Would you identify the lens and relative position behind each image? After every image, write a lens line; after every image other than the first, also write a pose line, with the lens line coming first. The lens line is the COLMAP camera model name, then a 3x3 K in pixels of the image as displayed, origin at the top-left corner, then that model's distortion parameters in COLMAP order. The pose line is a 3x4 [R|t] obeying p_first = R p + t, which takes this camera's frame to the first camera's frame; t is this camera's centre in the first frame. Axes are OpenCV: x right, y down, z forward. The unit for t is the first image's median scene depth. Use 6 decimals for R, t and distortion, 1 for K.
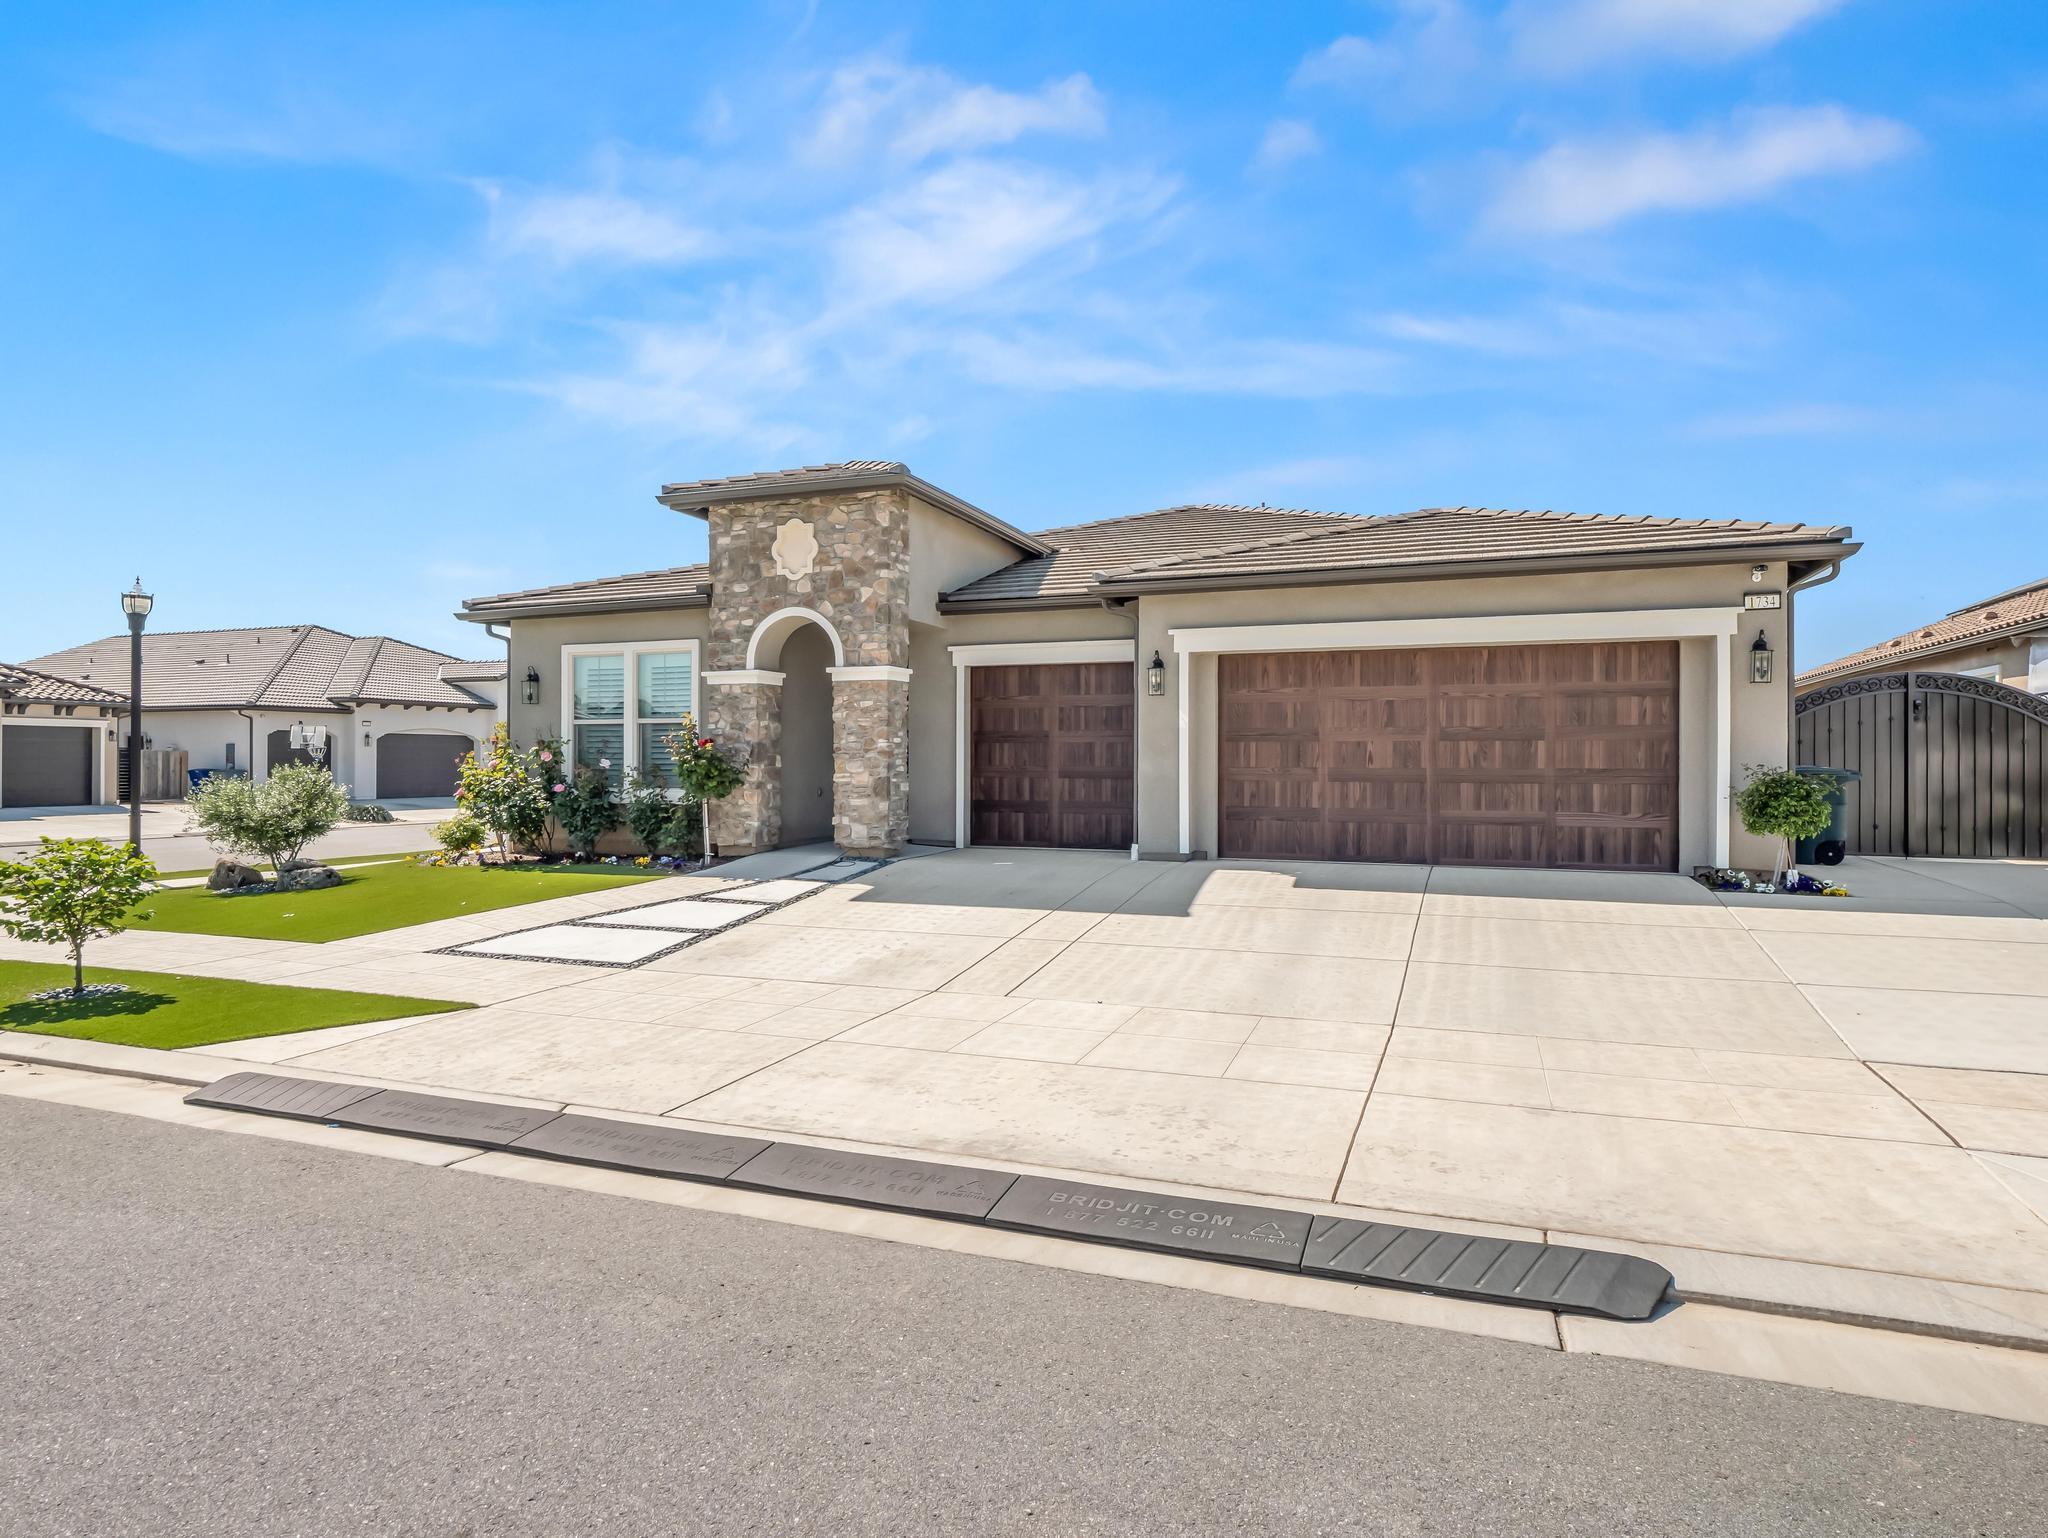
lens RADIAL K [[1176.0, 0, 1020.8], [0, 1176.0, 769.9], [0, 0, 1]] dist [0.004992, 0.000278]
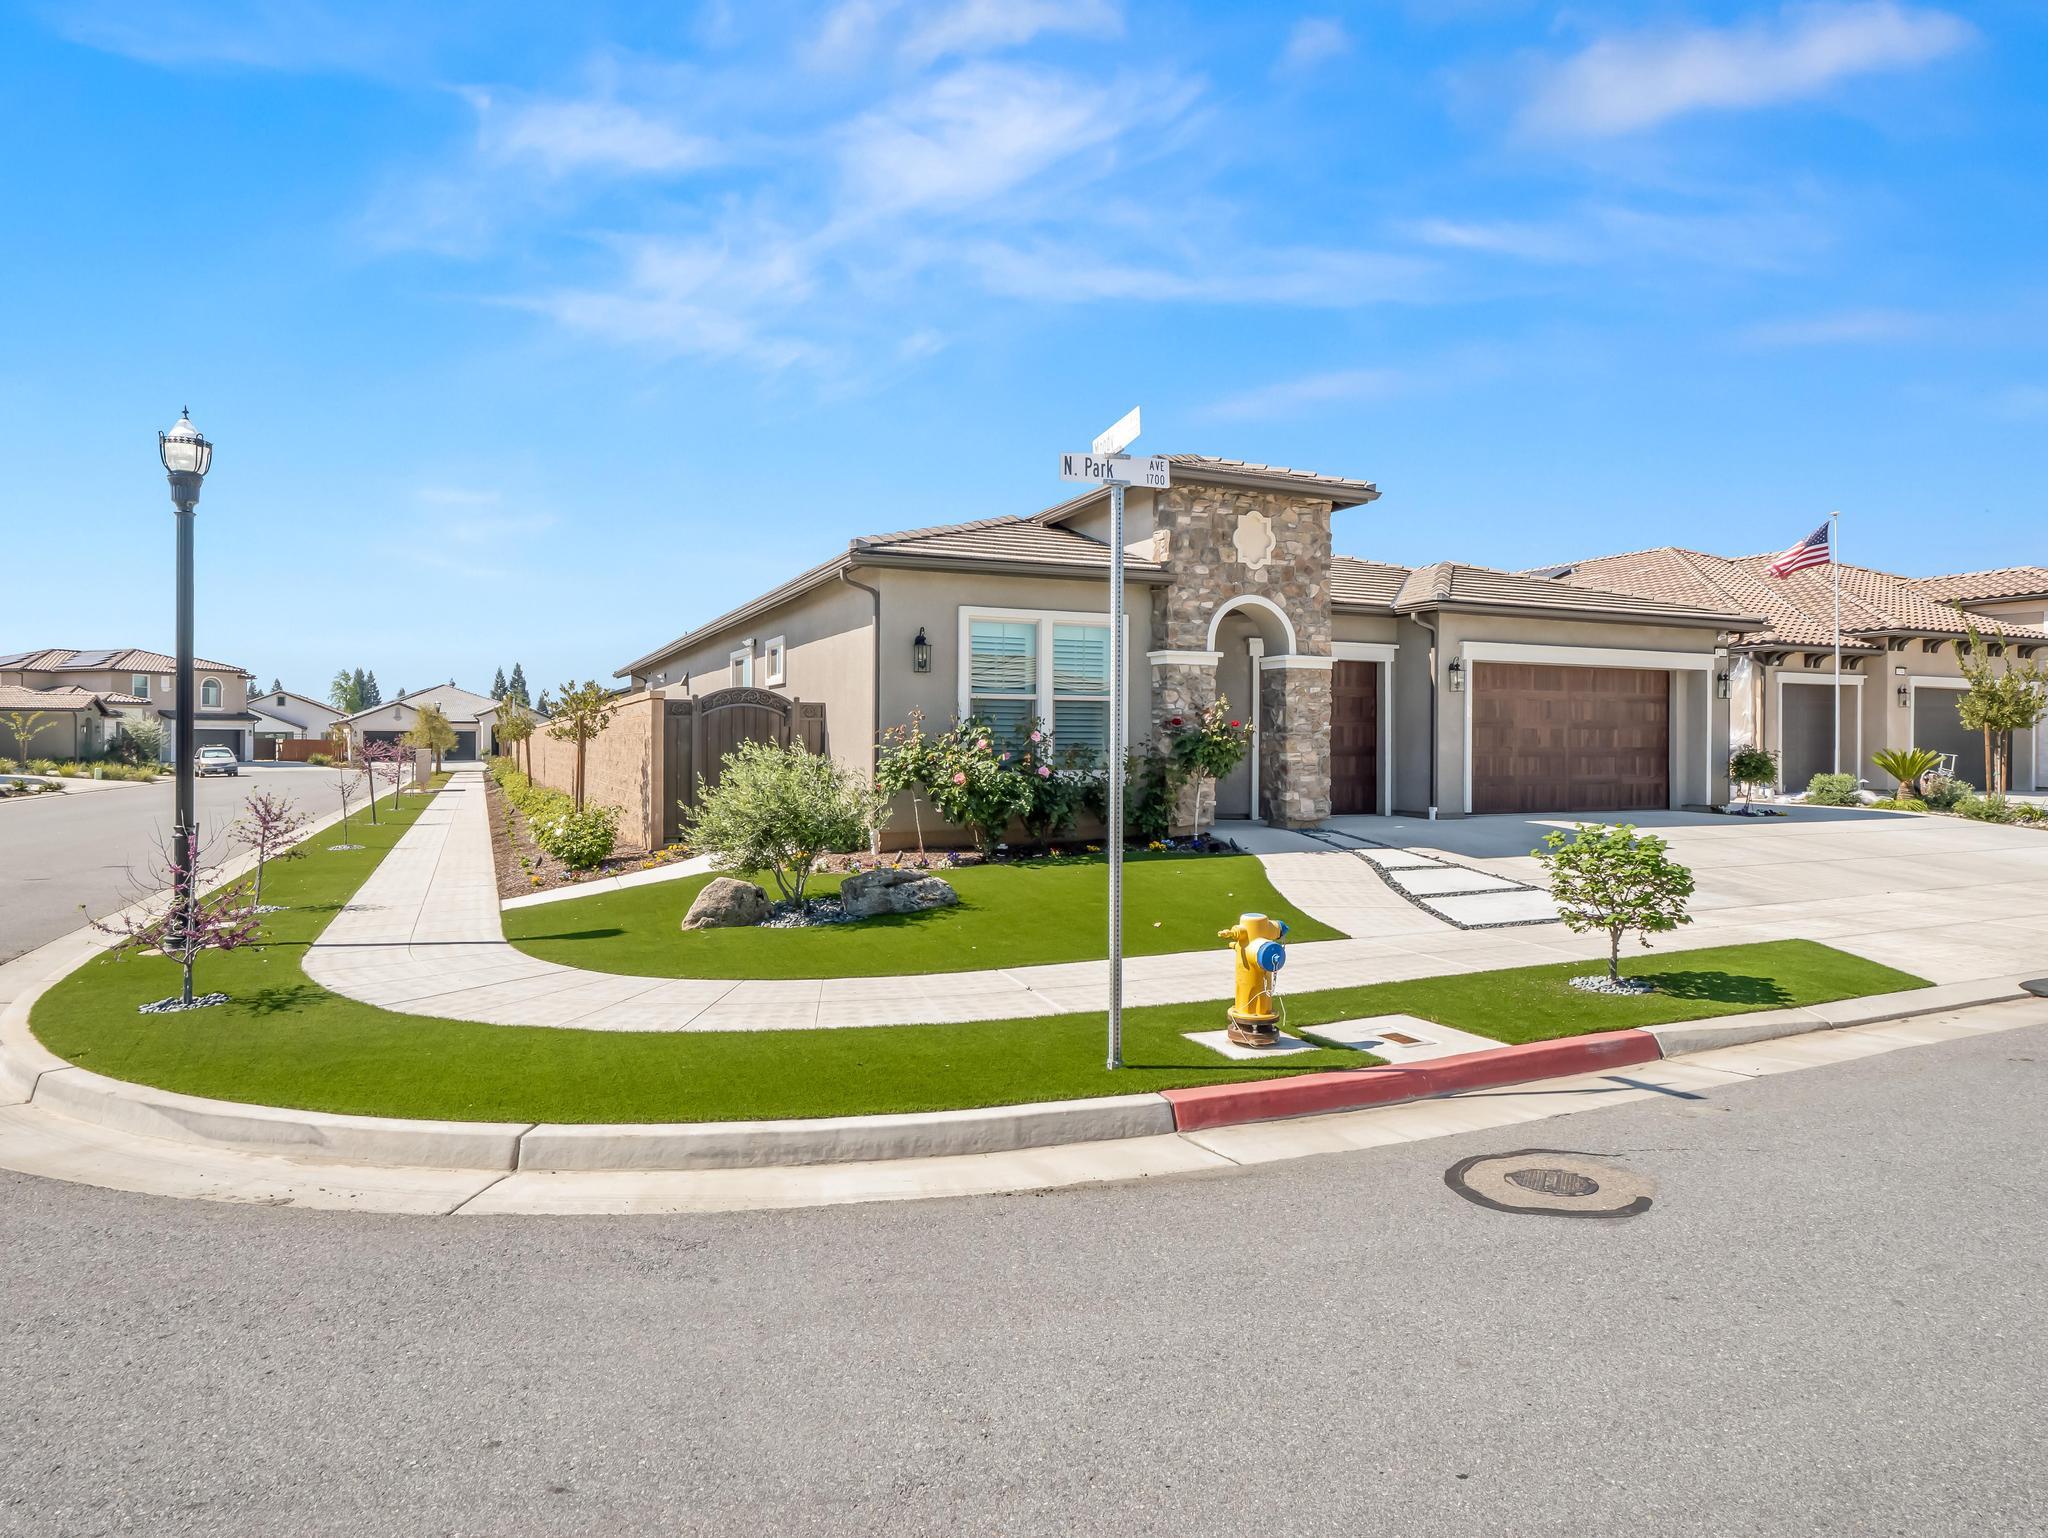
lens RADIAL K [[1176.0, 0, 1025.3], [0, 1176.0, 755.8], [0, 0, 1]] dist [0.004992, 0.000278]
pose [[0.700325, -0.006993, 0.713790, -1.101996], [0.003032, 0.999972, 0.006821, -0.002534], [-0.713818, -0.002613, 0.700327, 0.414304]]
